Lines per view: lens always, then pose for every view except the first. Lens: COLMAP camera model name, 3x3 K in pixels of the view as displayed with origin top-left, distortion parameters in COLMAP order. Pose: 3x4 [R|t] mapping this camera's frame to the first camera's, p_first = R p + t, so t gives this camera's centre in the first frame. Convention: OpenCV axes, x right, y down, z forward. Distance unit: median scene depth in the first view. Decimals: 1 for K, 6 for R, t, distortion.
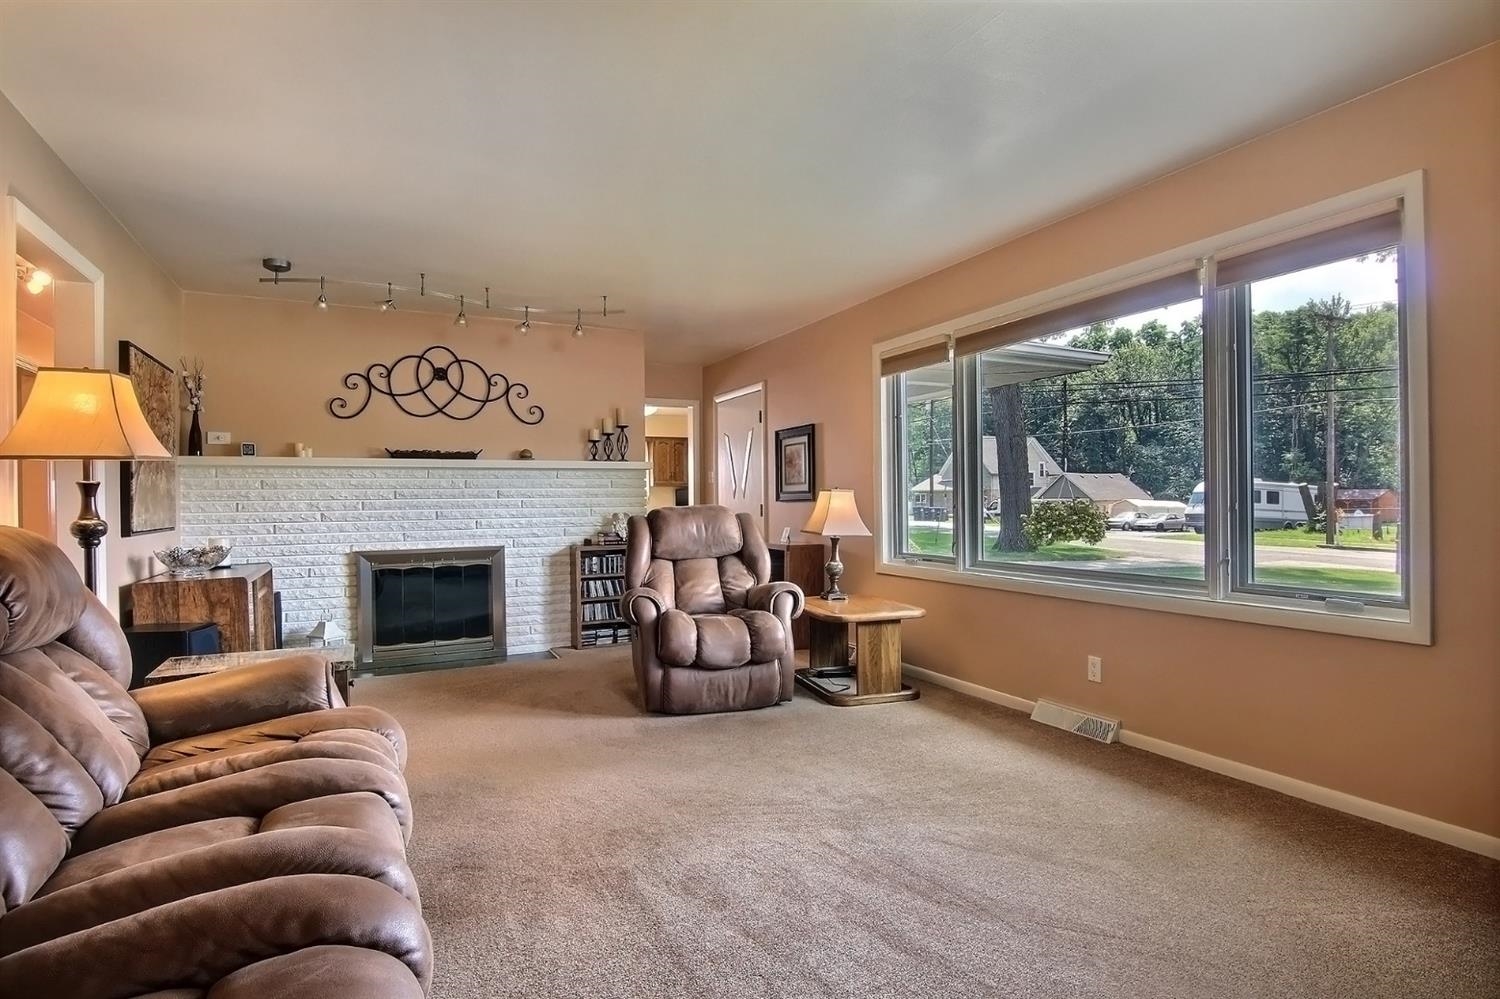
lens RADIAL K [[767.3, 0, 752.2], [0, 767.3, 501.7], [0, 0, 1]] dist [-0.006566, -0.005971]
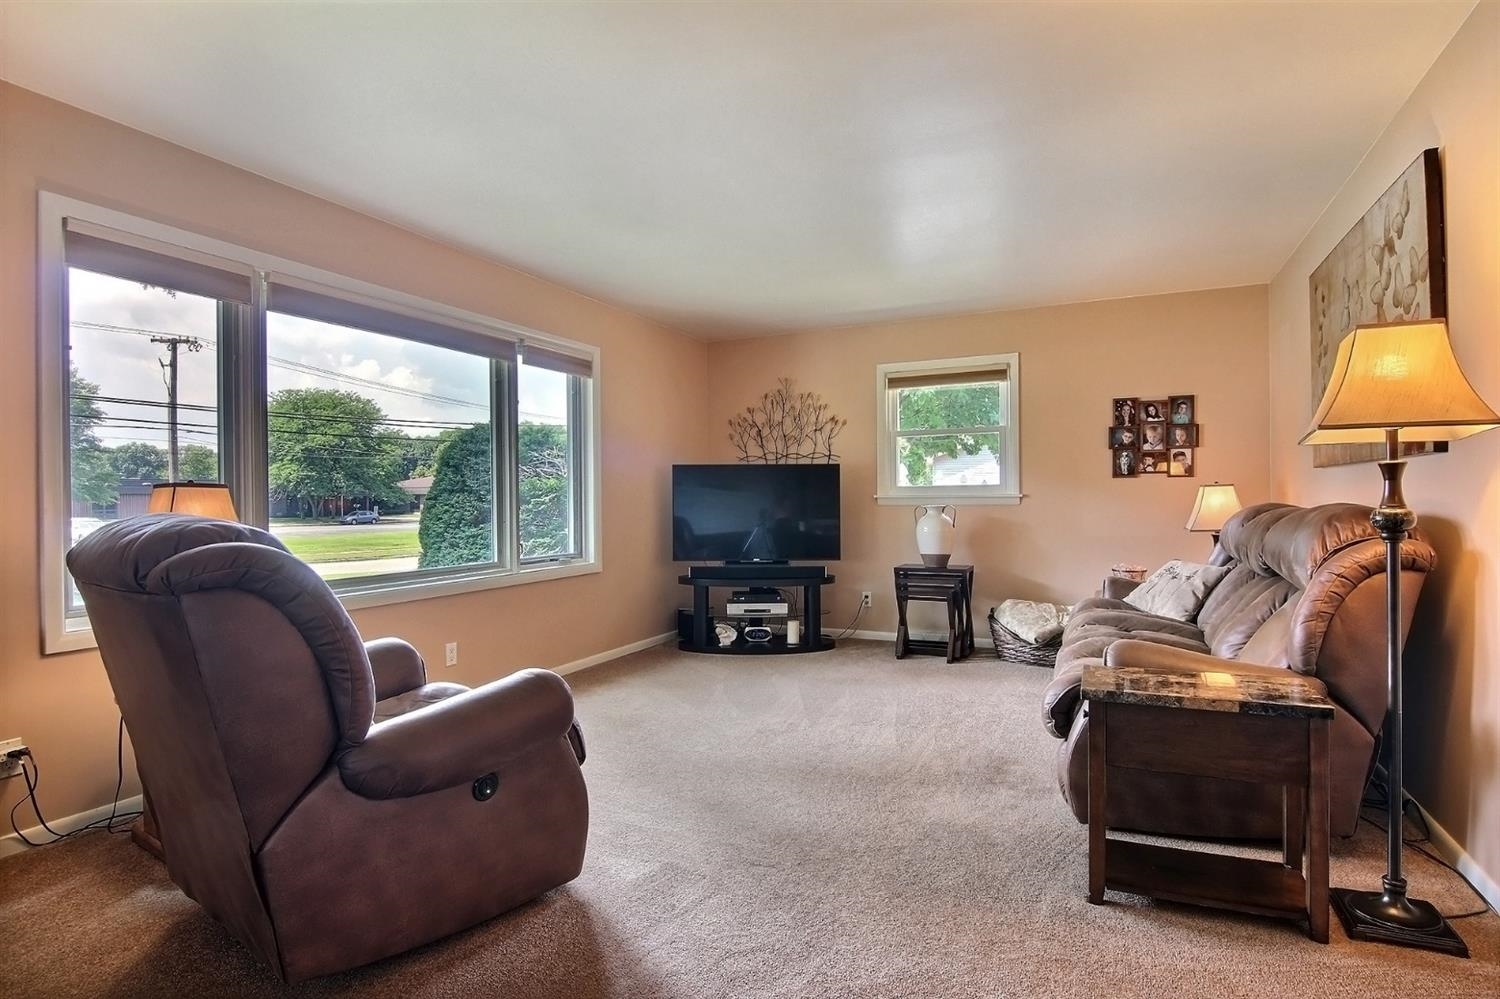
lens RADIAL K [[767.3, 0, 752.7], [0, 767.3, 500.4], [0, 0, 1]] dist [-0.006566, -0.005971]
pose [[-0.619732, 0.015773, 0.784655, -0.733442], [0.015965, 0.999844, -0.007489, 0.007244], [-0.784651, 0.007886, -0.619887, 1.377522]]
